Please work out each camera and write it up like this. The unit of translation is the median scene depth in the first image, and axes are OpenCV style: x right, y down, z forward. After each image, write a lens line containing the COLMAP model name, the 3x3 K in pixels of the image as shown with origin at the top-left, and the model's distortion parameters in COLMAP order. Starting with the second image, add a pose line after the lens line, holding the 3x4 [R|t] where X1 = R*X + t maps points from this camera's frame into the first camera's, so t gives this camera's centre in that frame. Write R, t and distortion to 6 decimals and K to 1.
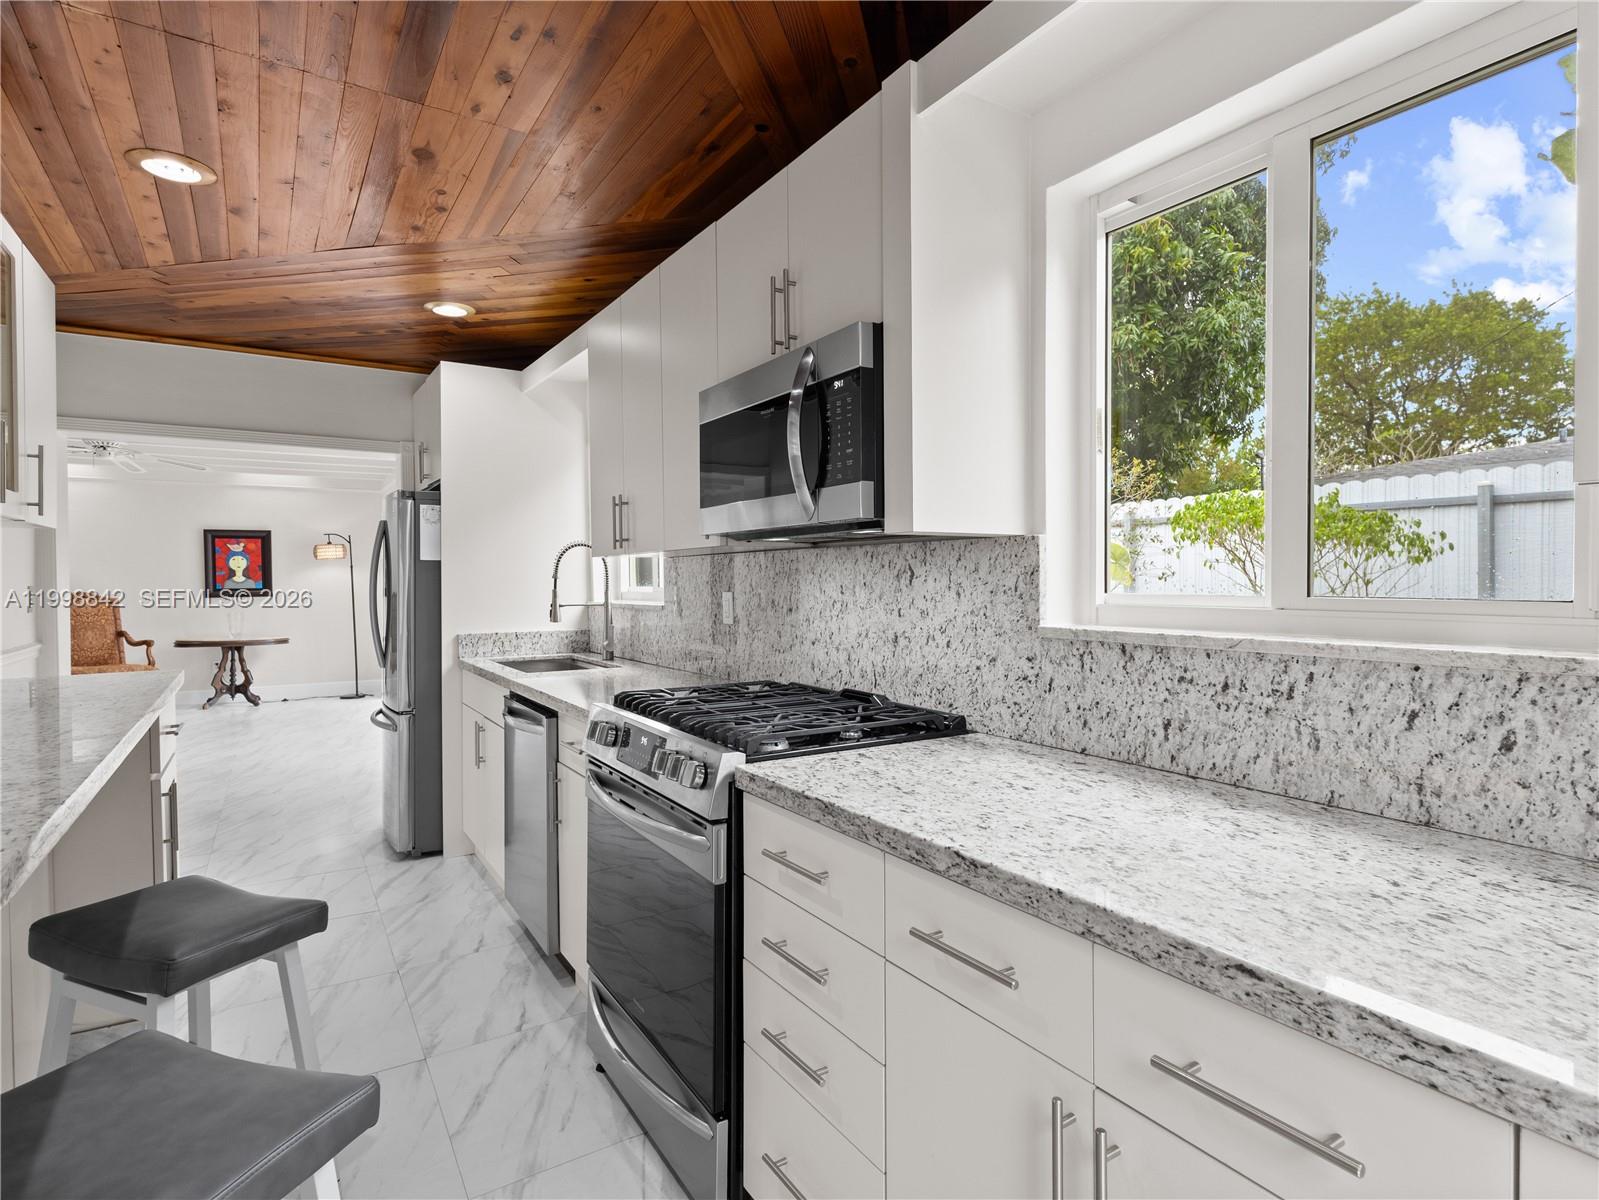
lens RADIAL K [[860.9, 0, 806.4], [0, 860.9, 590.2], [0, 0, 1]] dist [0.000962, -0.000157]
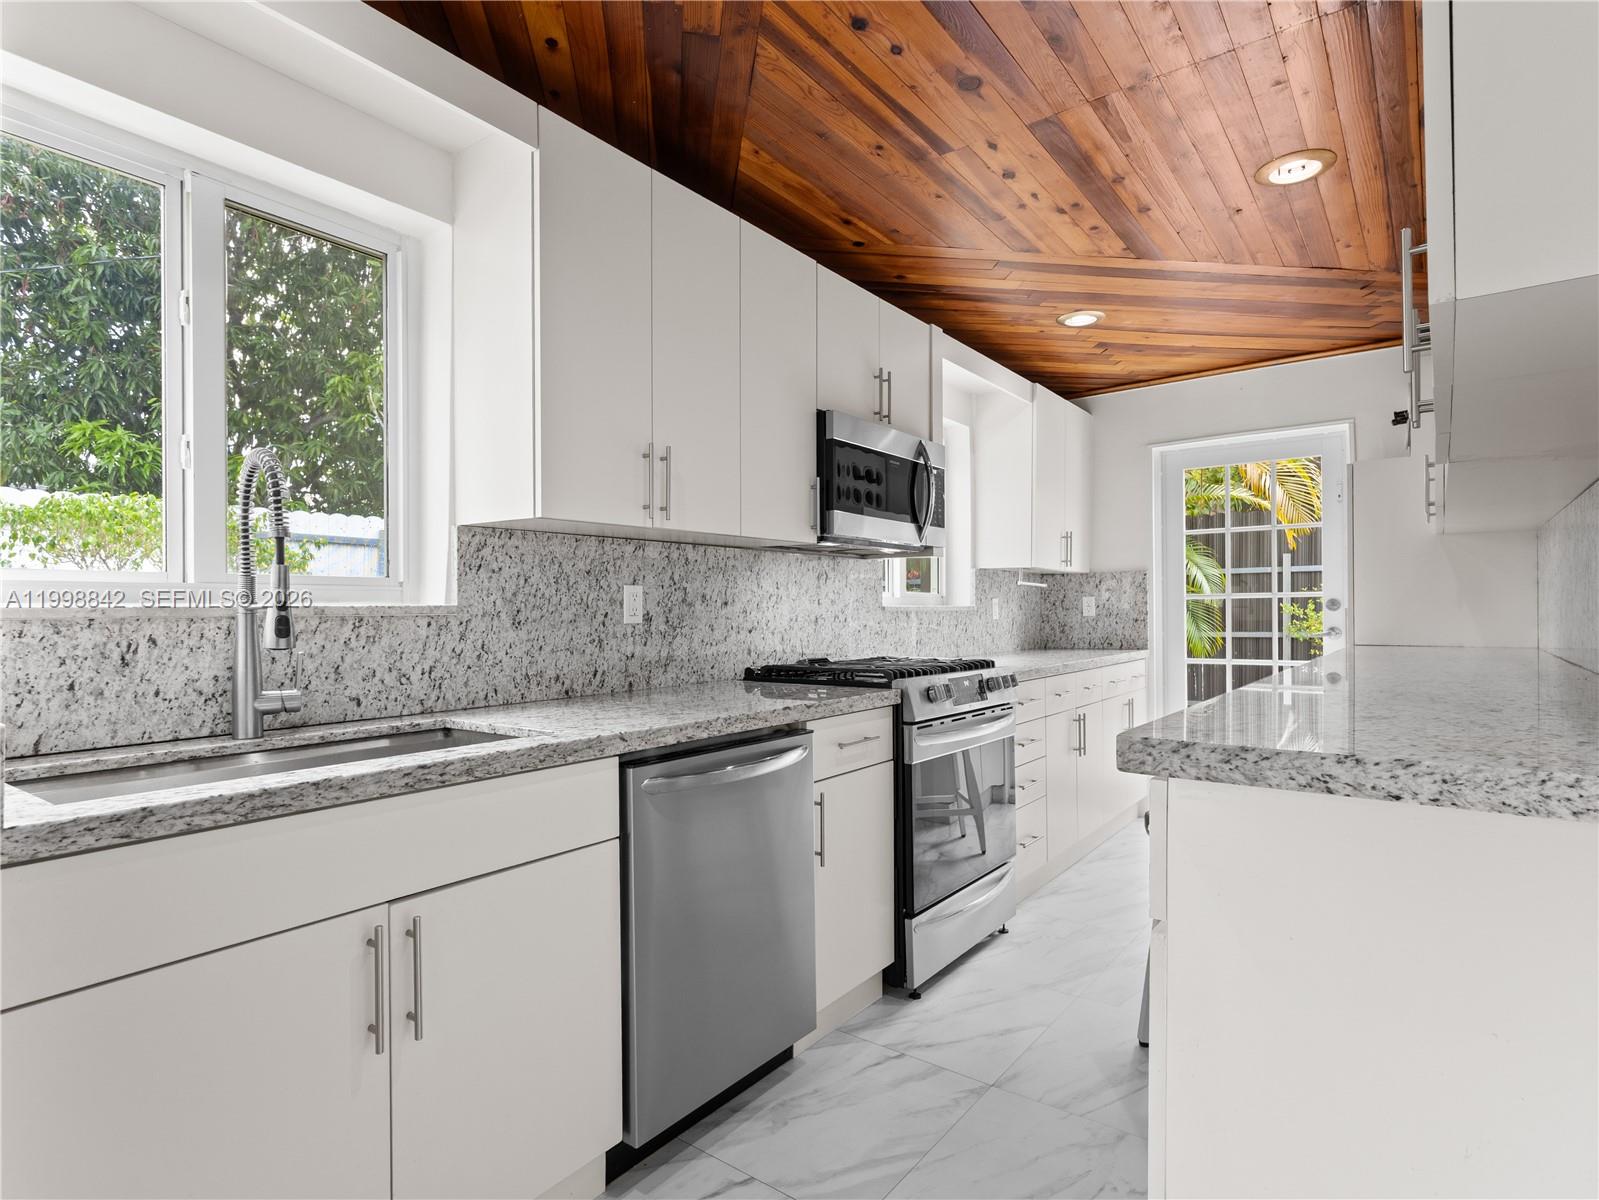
lens RADIAL K [[860.9, 0, 804.5], [0, 860.9, 605.3], [0, 0, 1]] dist [0.000962, -0.000157]
pose [[-0.363369, 0.013160, 0.931552, -1.168362], [0.019044, 0.999796, -0.006695, 0.037953], [-0.931451, 0.015308, -0.363545, 1.441311]]
